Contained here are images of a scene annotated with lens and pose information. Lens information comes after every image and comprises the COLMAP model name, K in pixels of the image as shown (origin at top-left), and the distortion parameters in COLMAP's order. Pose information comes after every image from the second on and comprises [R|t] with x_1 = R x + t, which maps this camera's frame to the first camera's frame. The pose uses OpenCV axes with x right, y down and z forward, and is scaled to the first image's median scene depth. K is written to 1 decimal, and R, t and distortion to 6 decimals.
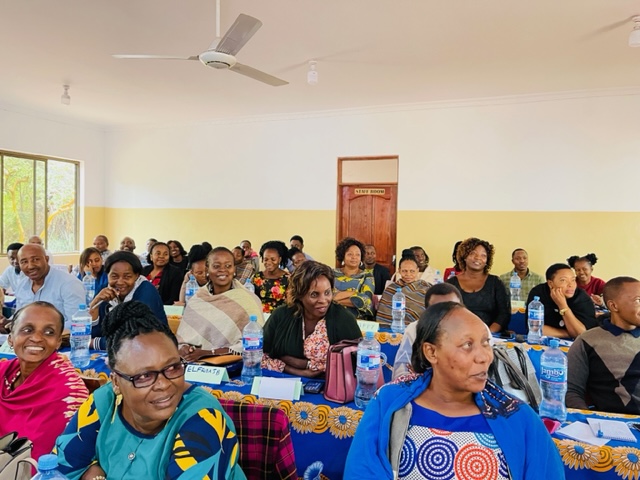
lens RADIAL K [[482.2, 0, 318.1], [0, 482.2, 243.7], [0, 0, 1]] dist [0.000725, 0.004145]
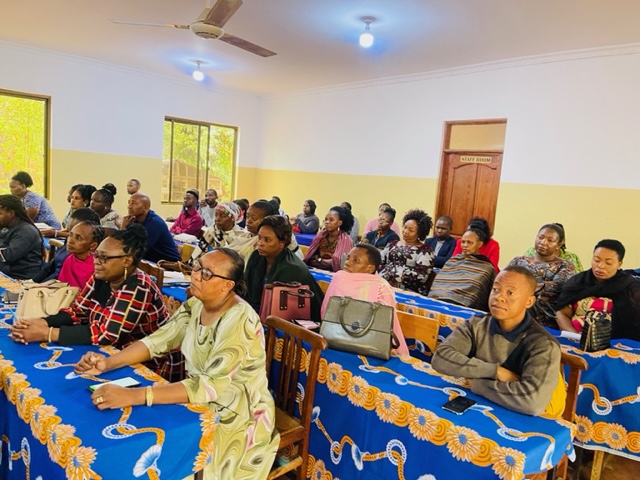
lens RADIAL K [[482.2, 0, 319.5], [0, 482.2, 243.5], [0, 0, 1]] dist [0.000725, 0.004145]
pose [[0.891292, 0.105353, -0.441020, 0.263968], [-0.076222, 0.993604, 0.083313, -0.003790], [0.446977, -0.040641, 0.893622, 0.044496]]
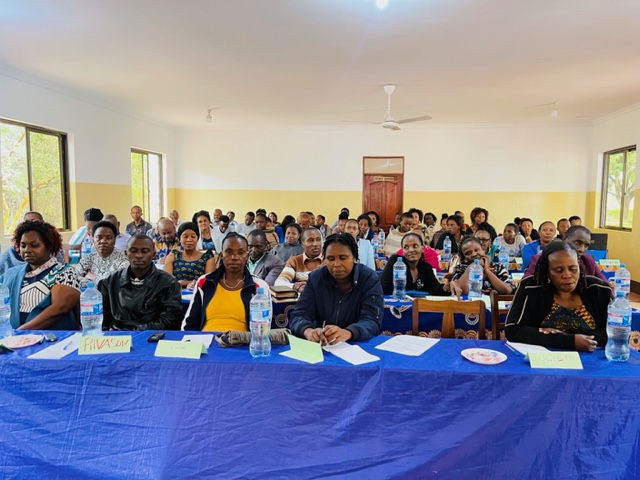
lens RADIAL K [[482.2, 0, 320.5], [0, 482.2, 237.2], [0, 0, 1]] dist [0.000725, 0.004145]
pose [[0.974037, -0.025312, 0.224971, -0.441089], [0.016426, 0.999012, 0.041283, 0.010707], [-0.225793, -0.036516, 0.973491, -0.458435]]
